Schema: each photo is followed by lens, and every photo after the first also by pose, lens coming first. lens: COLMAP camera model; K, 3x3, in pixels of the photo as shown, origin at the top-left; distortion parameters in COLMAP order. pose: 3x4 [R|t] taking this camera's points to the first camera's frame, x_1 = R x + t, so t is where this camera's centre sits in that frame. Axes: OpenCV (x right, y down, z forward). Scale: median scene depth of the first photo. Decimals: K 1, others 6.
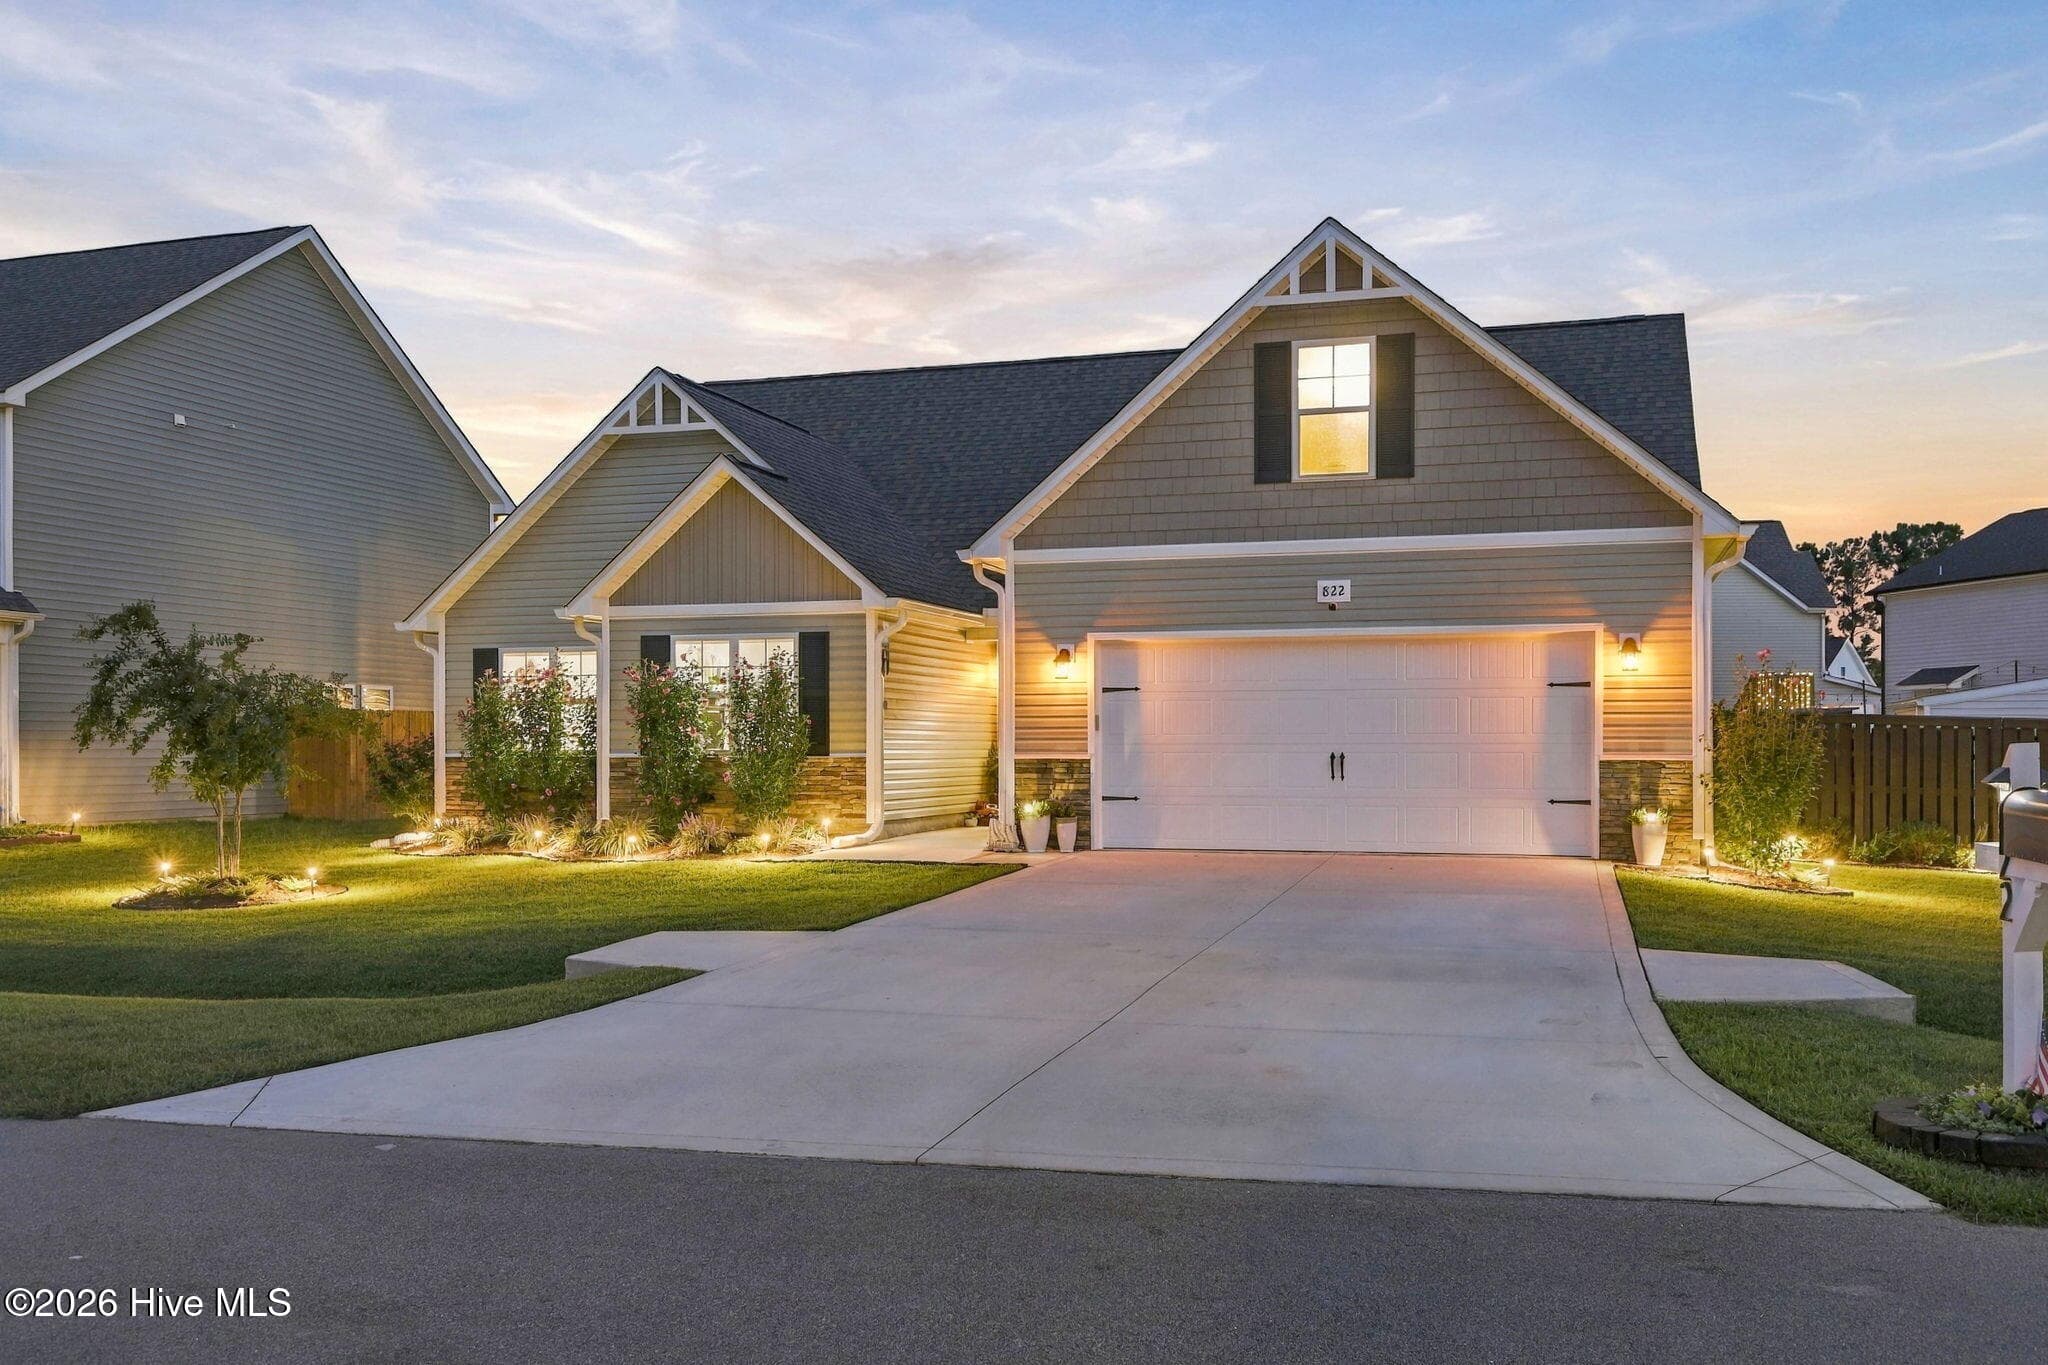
lens RADIAL K [[1715.1, 0, 1026.9], [0, 1715.1, 739.4], [0, 0, 1]] dist [-0.002515, 0.000027]
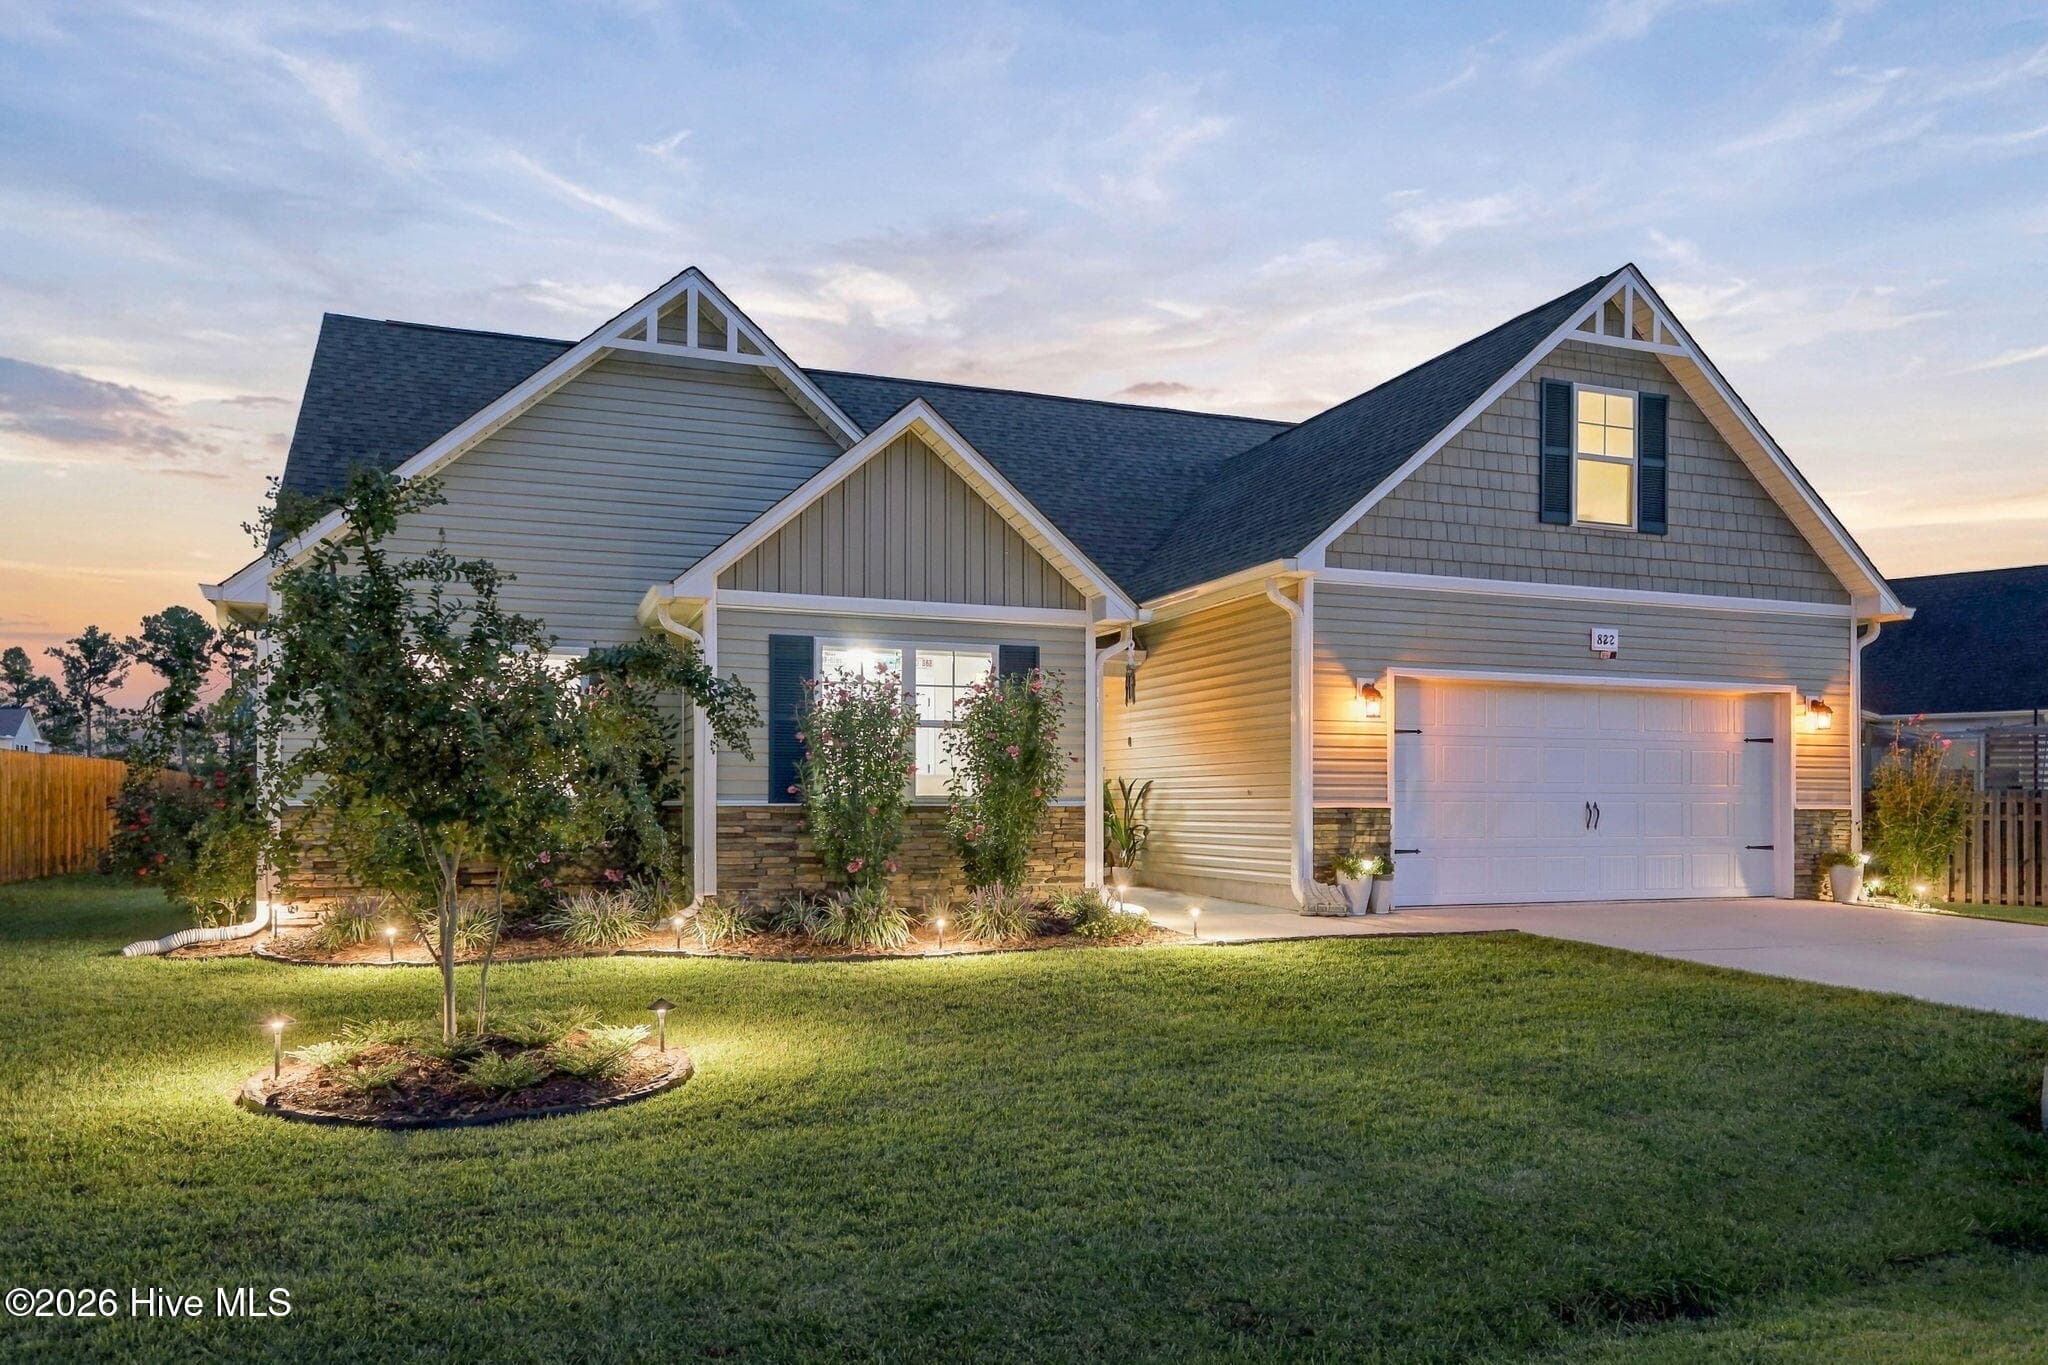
lens RADIAL K [[1396.8, 0, 1036.7], [0, 1396.8, 794.3], [0, 0, 1]] dist [-0.000847, -0.000174]
pose [[0.789253, 0.007374, 0.614024, -0.564253], [-0.005515, 0.999973, -0.004920, 0.009064], [-0.614043, 0.000497, 0.789272, 0.544885]]
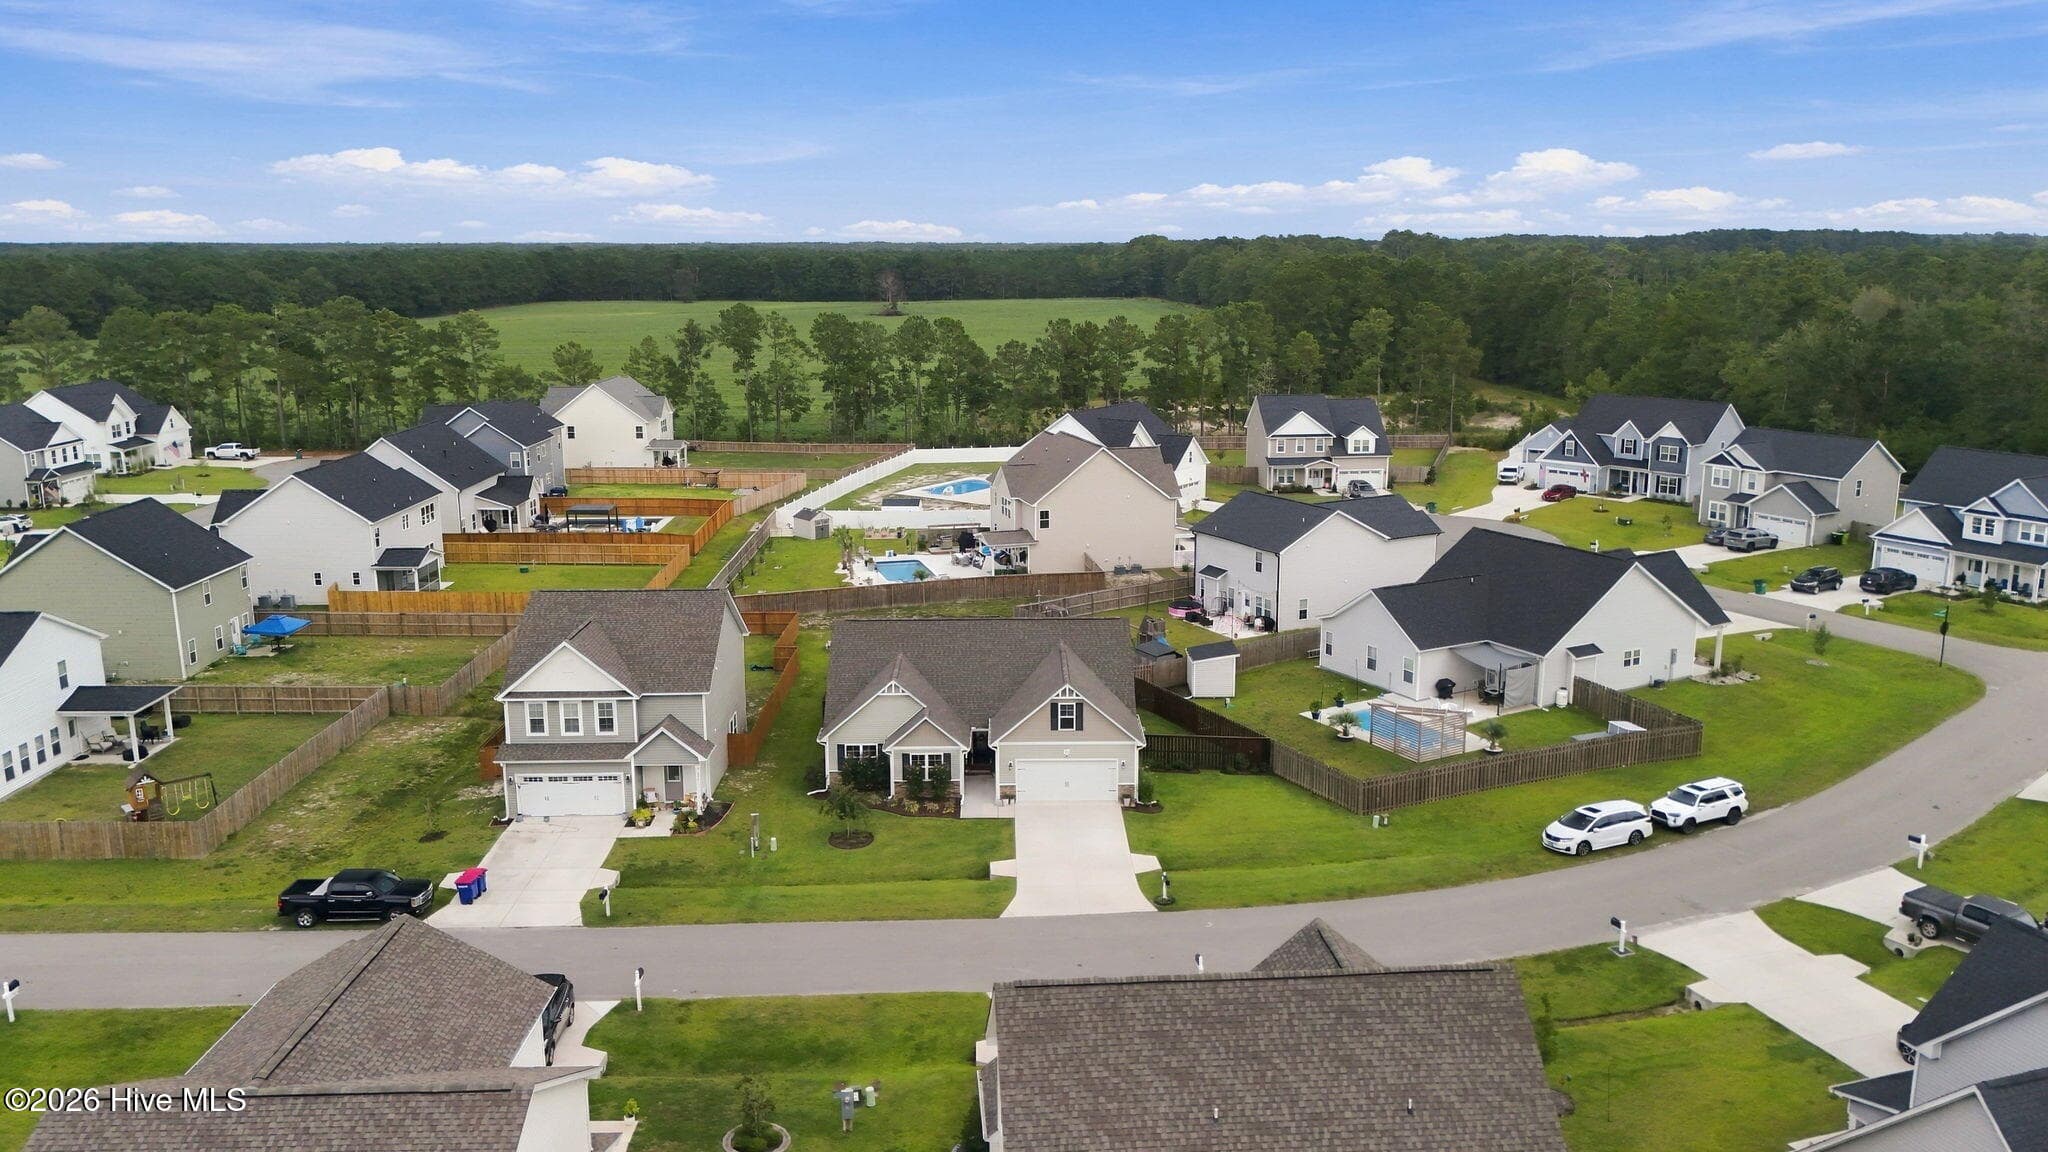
lens RADIAL K [[1509.8, 0, 1024.0], [0, 1509.8, 576.0], [0, 0, 1]] dist [0.100265, -0.107191]
pose [[0.952028, -0.071068, 0.297645, -1.167294], [0.003175, 0.974900, 0.222621, -1.508934], [-0.305995, -0.210996, 0.928357, -2.822958]]
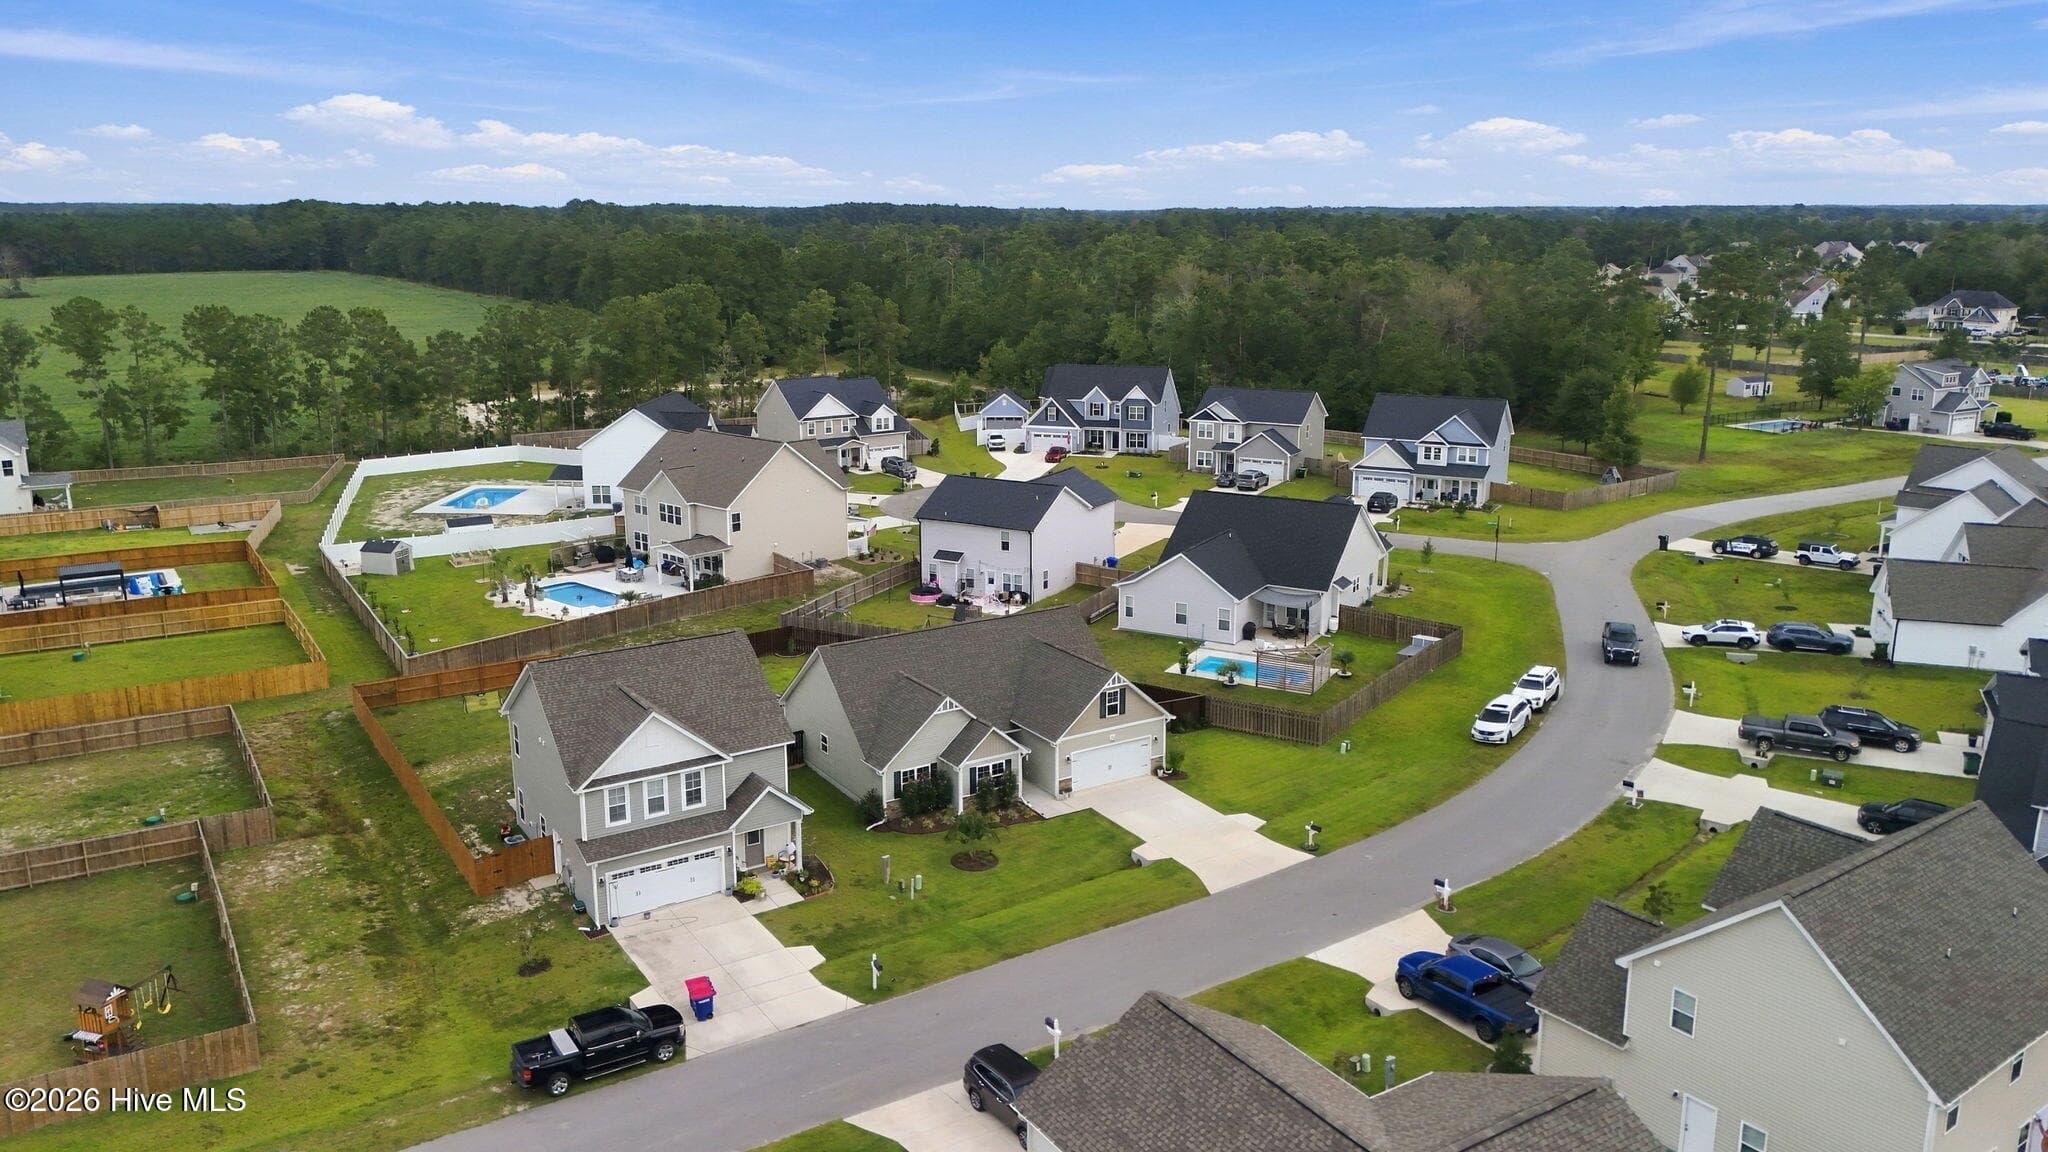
lens RADIAL K [[1509.8, 0, 1024.0], [0, 1509.8, 576.0], [0, 0, 1]] dist [0.100265, -0.107191]
pose [[0.645290, -0.182558, 0.741804, -3.201547], [-0.004103, 0.970185, 0.242332, -1.616808], [-0.763927, -0.159418, 0.625301, -1.531210]]
